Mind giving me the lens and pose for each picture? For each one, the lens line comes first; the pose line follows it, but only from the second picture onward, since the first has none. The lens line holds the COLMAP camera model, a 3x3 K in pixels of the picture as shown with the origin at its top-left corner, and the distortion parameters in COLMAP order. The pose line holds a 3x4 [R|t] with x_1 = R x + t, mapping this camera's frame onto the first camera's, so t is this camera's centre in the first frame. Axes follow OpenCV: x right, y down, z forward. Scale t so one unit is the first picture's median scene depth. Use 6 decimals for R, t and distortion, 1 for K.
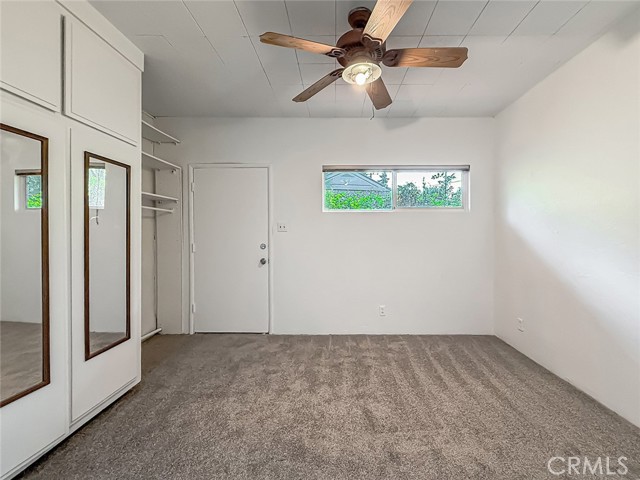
lens RADIAL K [[256.5, 0, 321.1], [0, 256.5, 236.2], [0, 0, 1]] dist [0.000855, 0.000096]
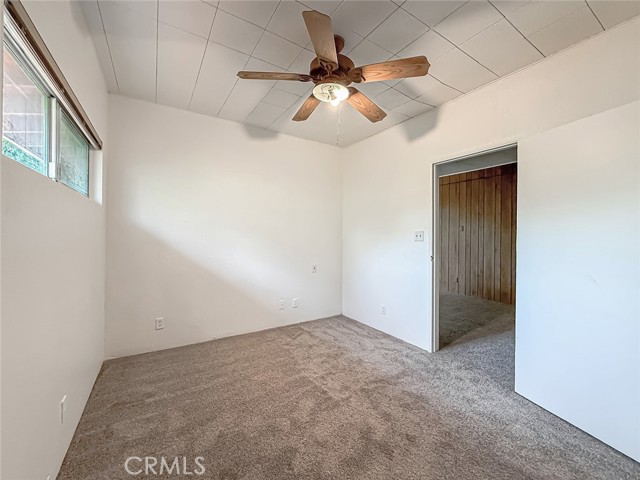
lens RADIAL K [[261.0, 0, 322.2], [0, 261.0, 250.0], [0, 0, 1]] dist [0.000771, -0.000018]
pose [[-0.576423, -0.046014, 0.815855, -0.460172], [-0.004422, 0.998574, 0.053195, -0.017214], [-0.817139, 0.027056, -0.575805, 1.070546]]
